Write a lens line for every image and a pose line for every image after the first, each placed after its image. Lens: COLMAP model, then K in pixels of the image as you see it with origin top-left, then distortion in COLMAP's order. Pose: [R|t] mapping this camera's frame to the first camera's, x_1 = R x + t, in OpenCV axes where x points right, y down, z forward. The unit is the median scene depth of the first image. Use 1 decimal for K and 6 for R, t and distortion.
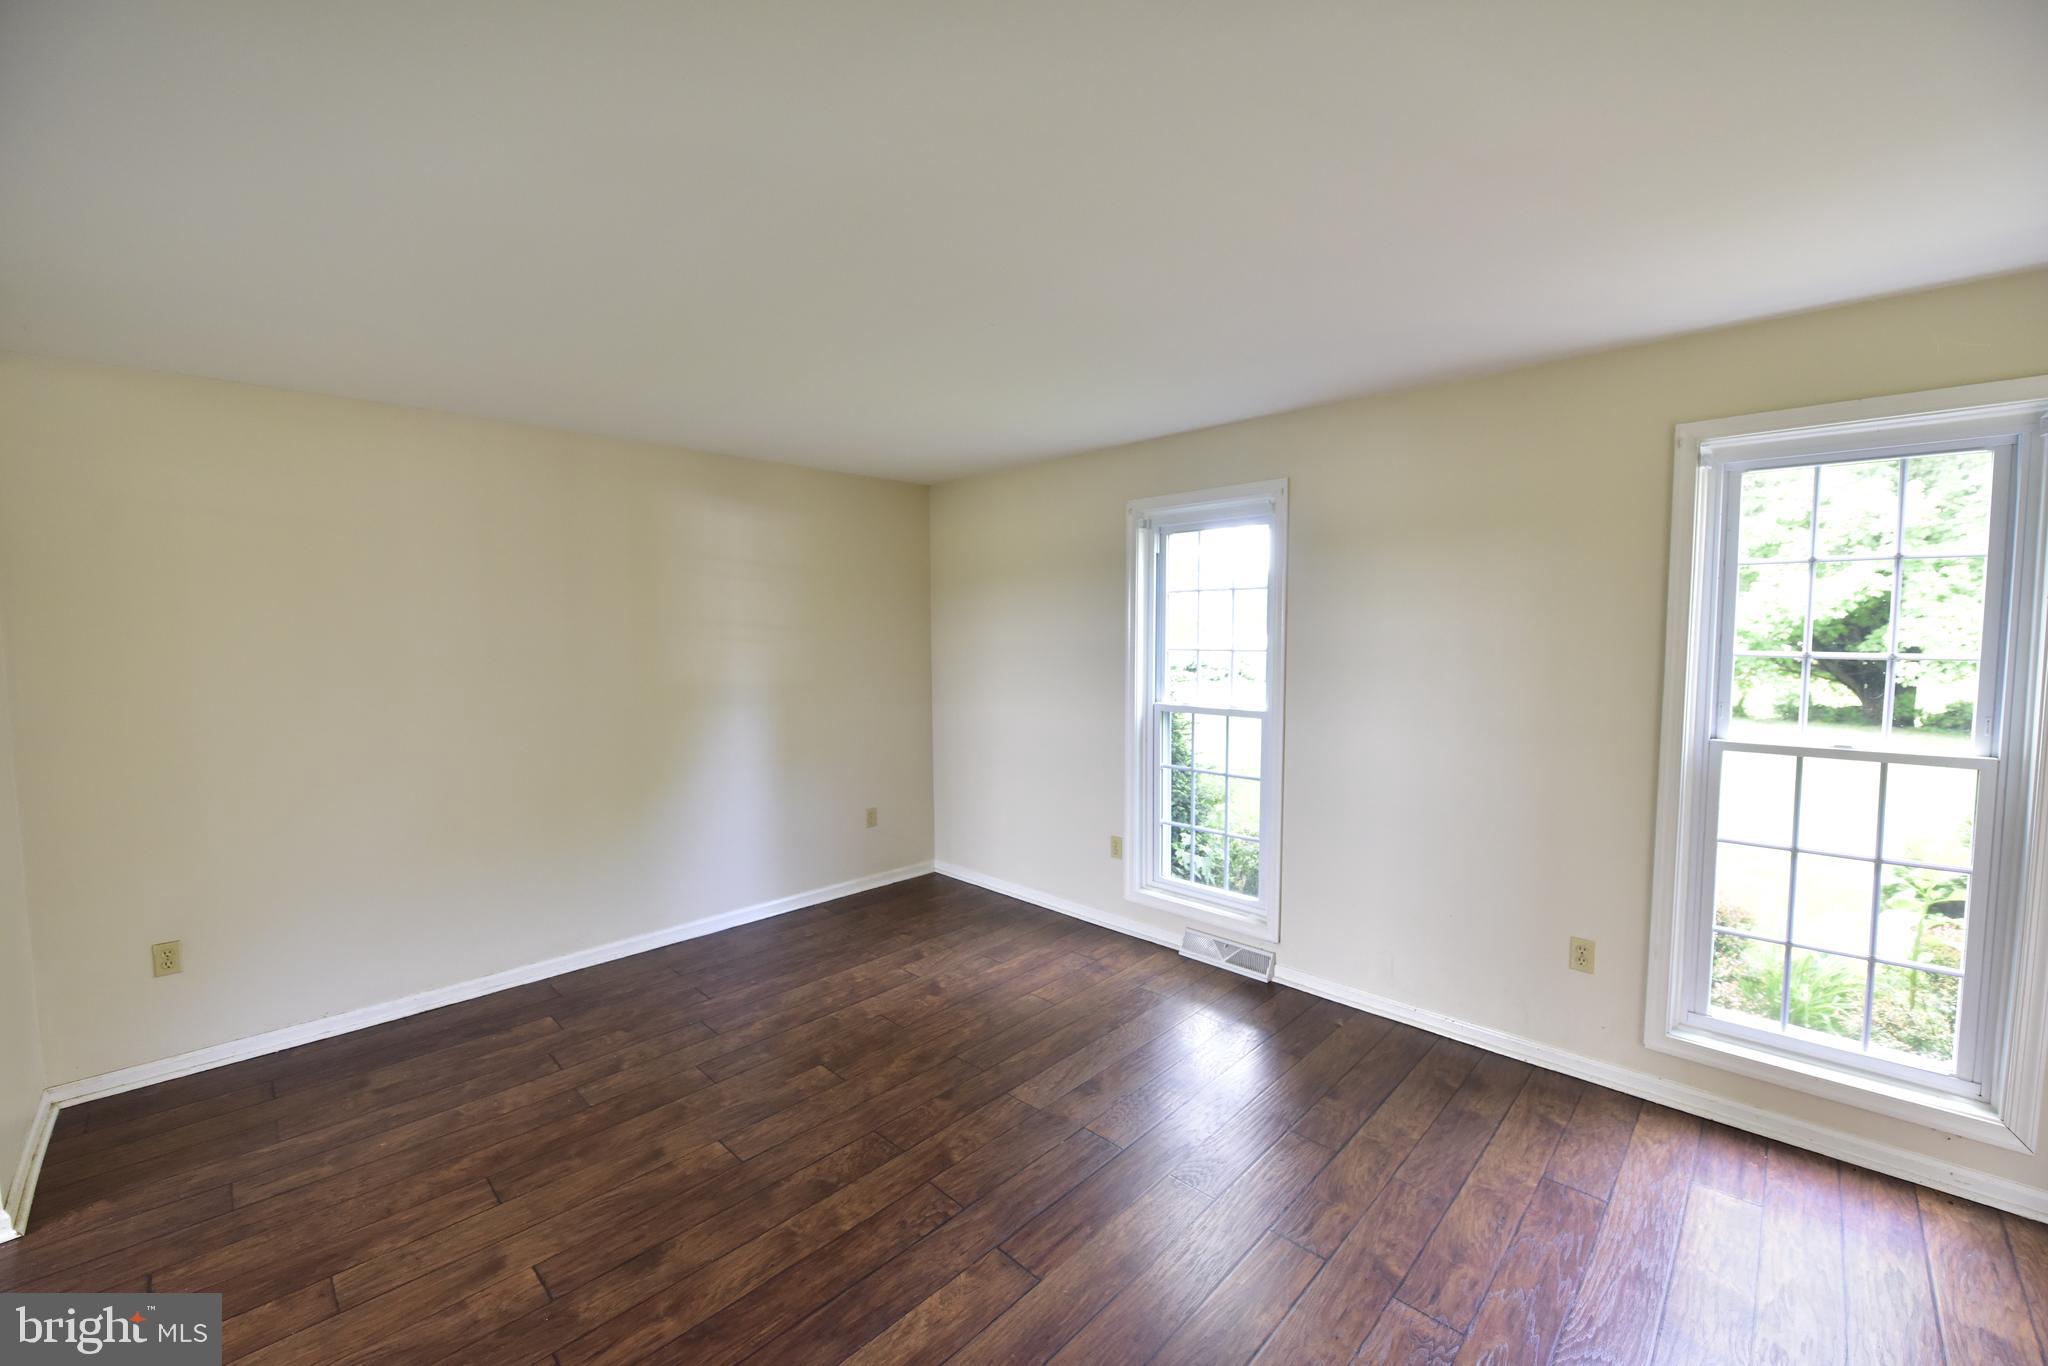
lens RADIAL K [[831.2, 0, 1024.6], [0, 831.2, 670.7], [0, 0, 1]] dist [-0.014007, -0.001379]
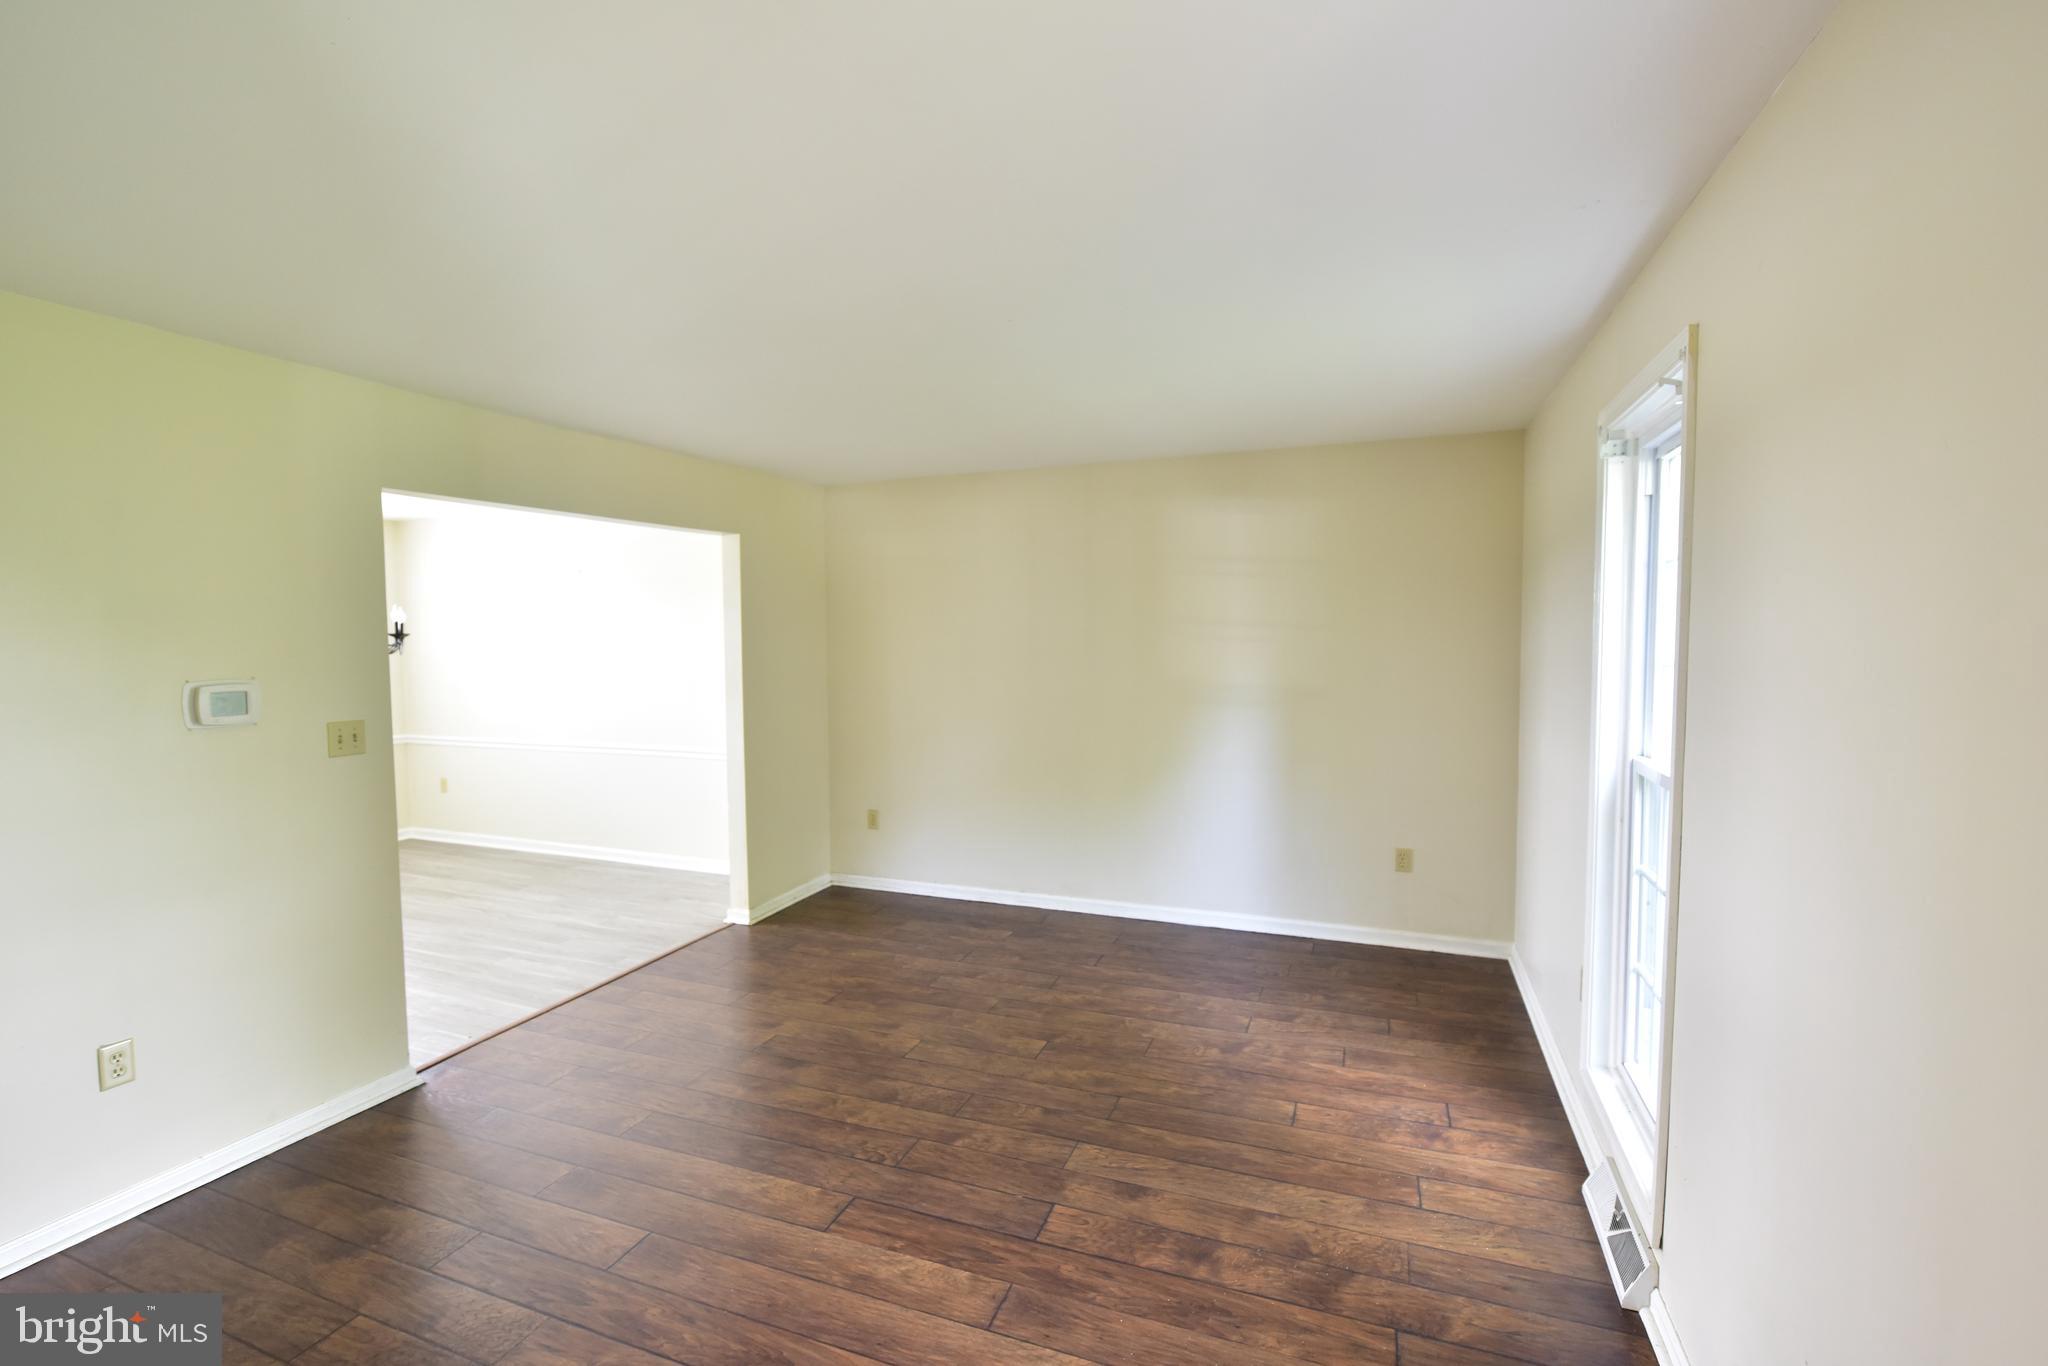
lens RADIAL K [[912.6, 0, 1024.3], [0, 912.6, 696.2], [0, 0, 1]] dist [-0.022124, -0.000336]
pose [[0.376463, 0.069775, -0.923800, 0.716991], [-0.039852, 0.997456, 0.059097, -0.031055], [0.925574, 0.014567, 0.378286, 0.474393]]
